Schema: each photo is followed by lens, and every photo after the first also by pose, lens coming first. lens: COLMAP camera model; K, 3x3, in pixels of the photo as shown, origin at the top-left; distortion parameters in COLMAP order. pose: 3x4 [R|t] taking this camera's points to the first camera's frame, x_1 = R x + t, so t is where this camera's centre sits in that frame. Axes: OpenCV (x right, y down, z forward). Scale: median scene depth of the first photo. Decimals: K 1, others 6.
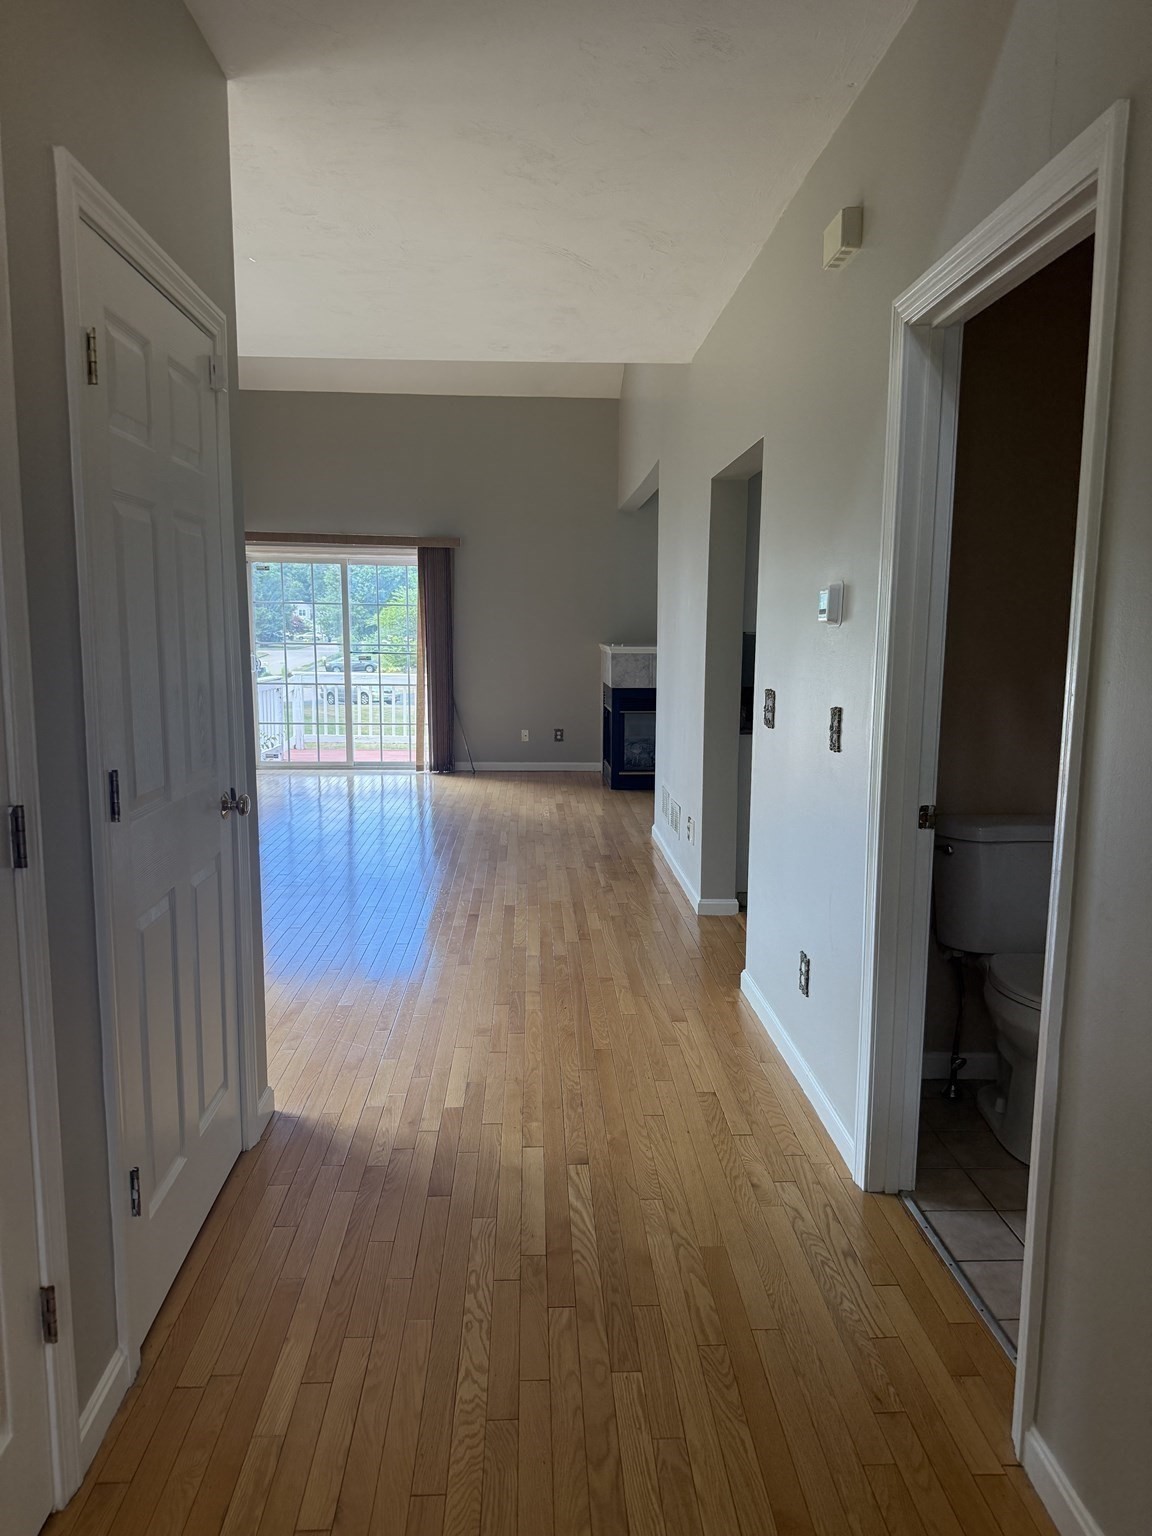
lens RADIAL K [[1083.2, 0, 586.3], [0, 1083.2, 773.0], [0, 0, 1]] dist [0.055783, -0.066731]
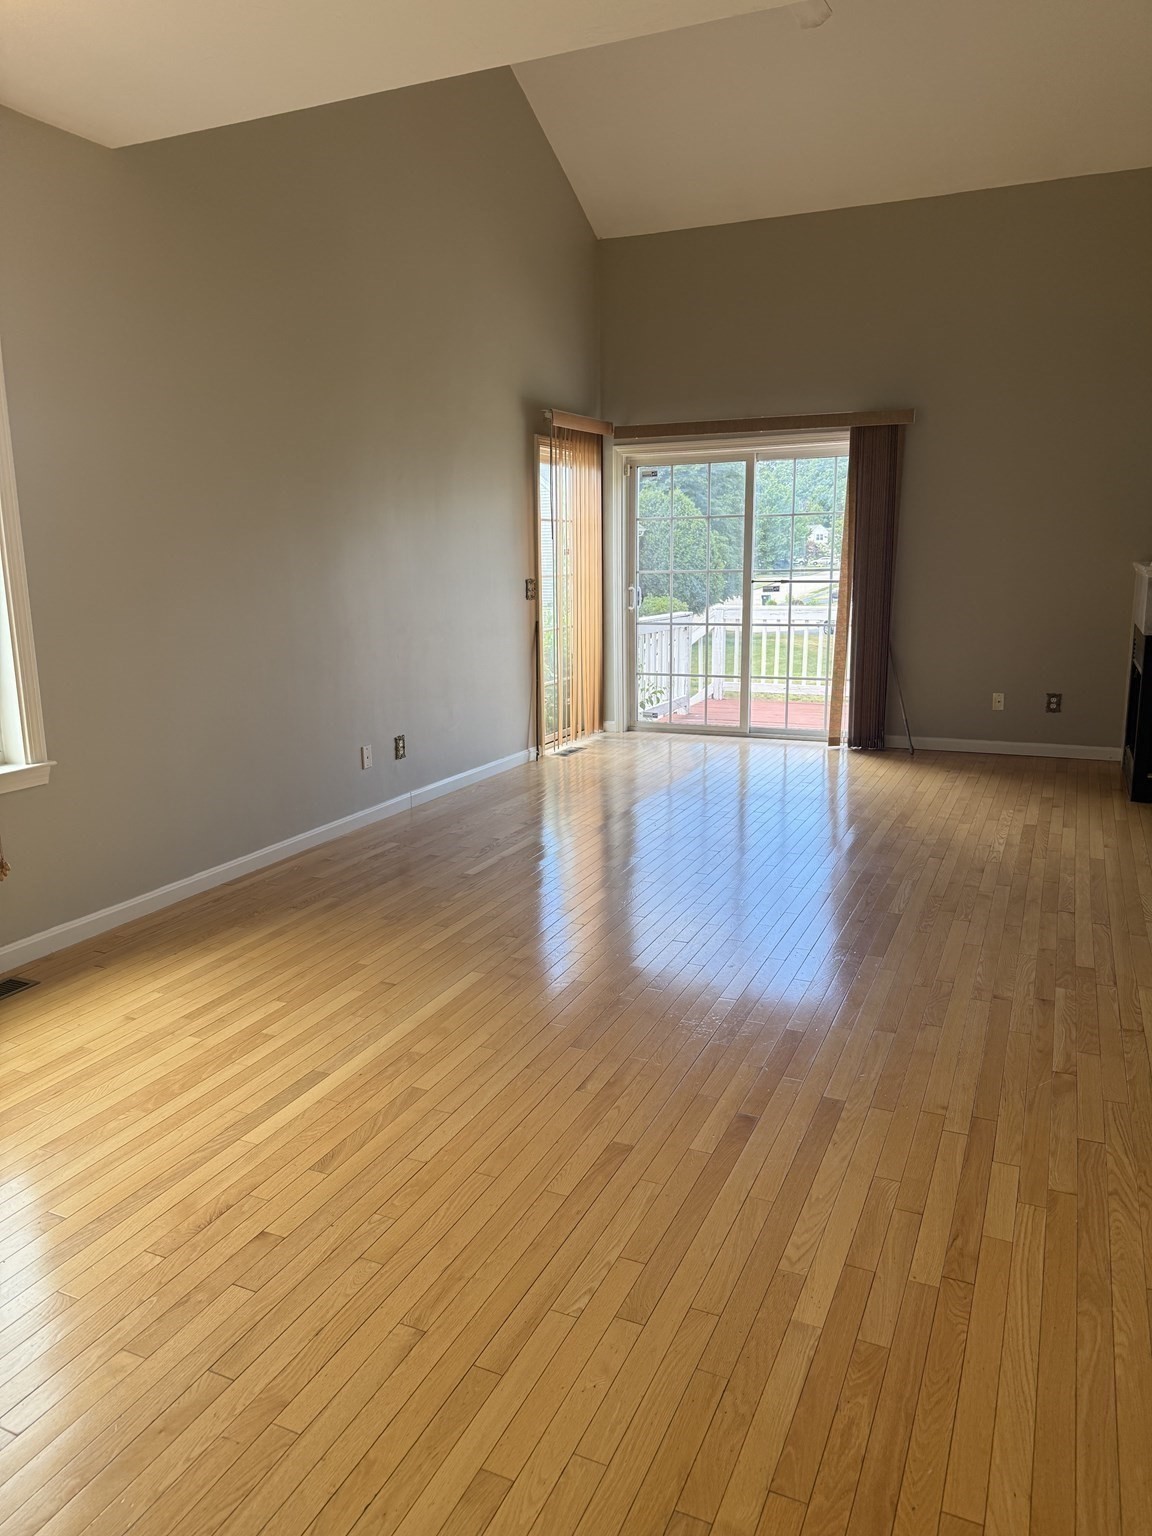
lens RADIAL K [[1083.2, 0, 538.2], [0, 1083.2, 779.0], [0, 0, 1]] dist [0.055783, -0.066731]
pose [[0.876629, 0.074477, -0.475367, 0.020034], [-0.039918, 0.995799, 0.082401, -0.031572], [0.479507, -0.053259, 0.875920, 0.268079]]
